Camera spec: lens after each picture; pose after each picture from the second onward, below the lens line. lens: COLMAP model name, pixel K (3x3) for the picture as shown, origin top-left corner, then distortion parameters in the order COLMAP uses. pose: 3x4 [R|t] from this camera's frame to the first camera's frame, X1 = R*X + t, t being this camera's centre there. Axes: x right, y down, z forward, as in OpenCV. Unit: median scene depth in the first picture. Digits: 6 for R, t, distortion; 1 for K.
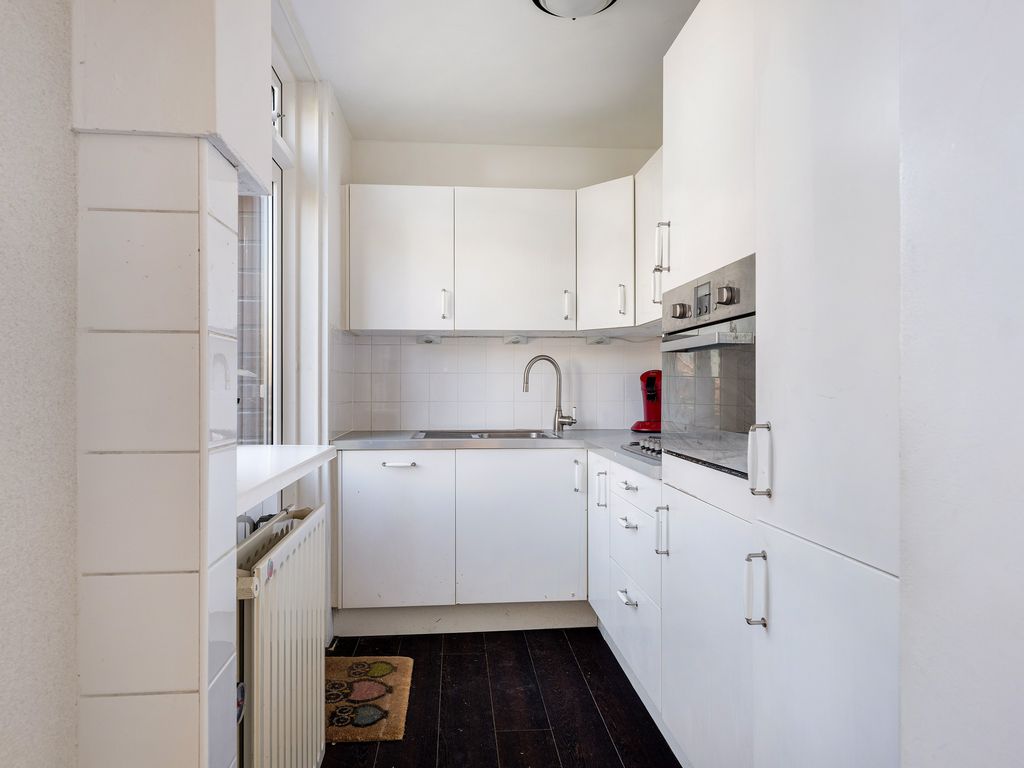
lens RADIAL K [[576.3, 0, 533.1], [0, 576.3, 340.5], [0, 0, 1]] dist [0.000394, 0.000063]
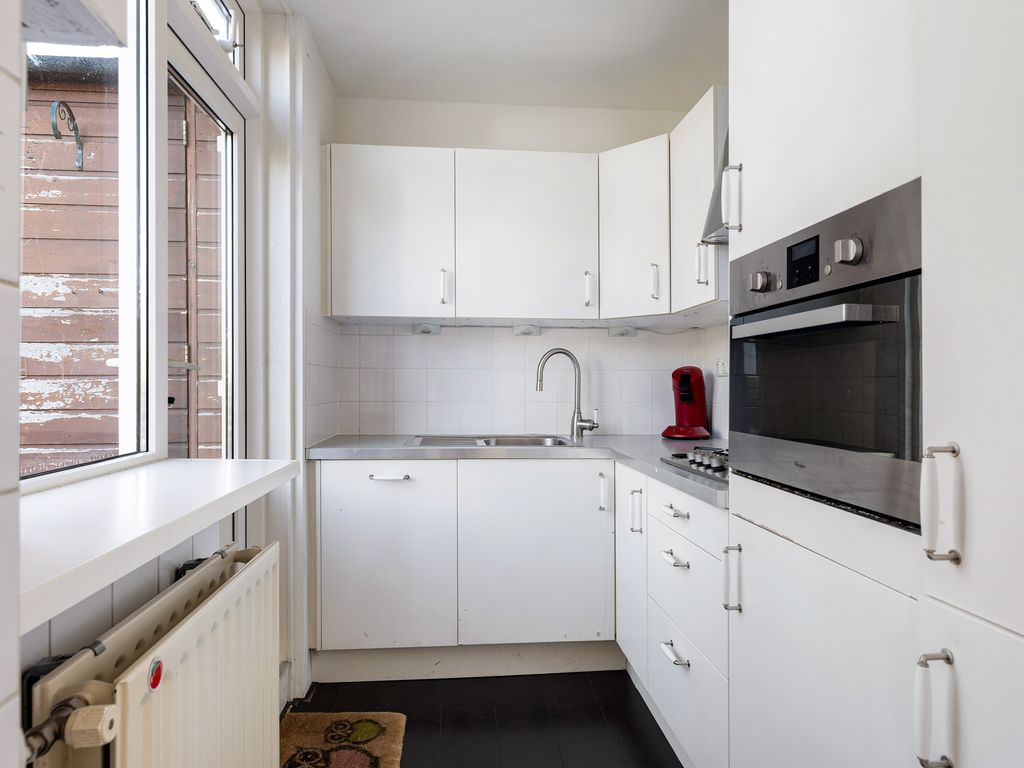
lens RADIAL K [[578.0, 0, 512.0], [0, 578.0, 384.0], [0, 0, 1]] dist [-0.000155, 0.000025]
pose [[0.999078, 0.005744, -0.042557, -0.020208], [-0.002415, 0.996961, 0.077865, 0.015081], [0.042874, -0.077690, 0.996055, 0.178151]]
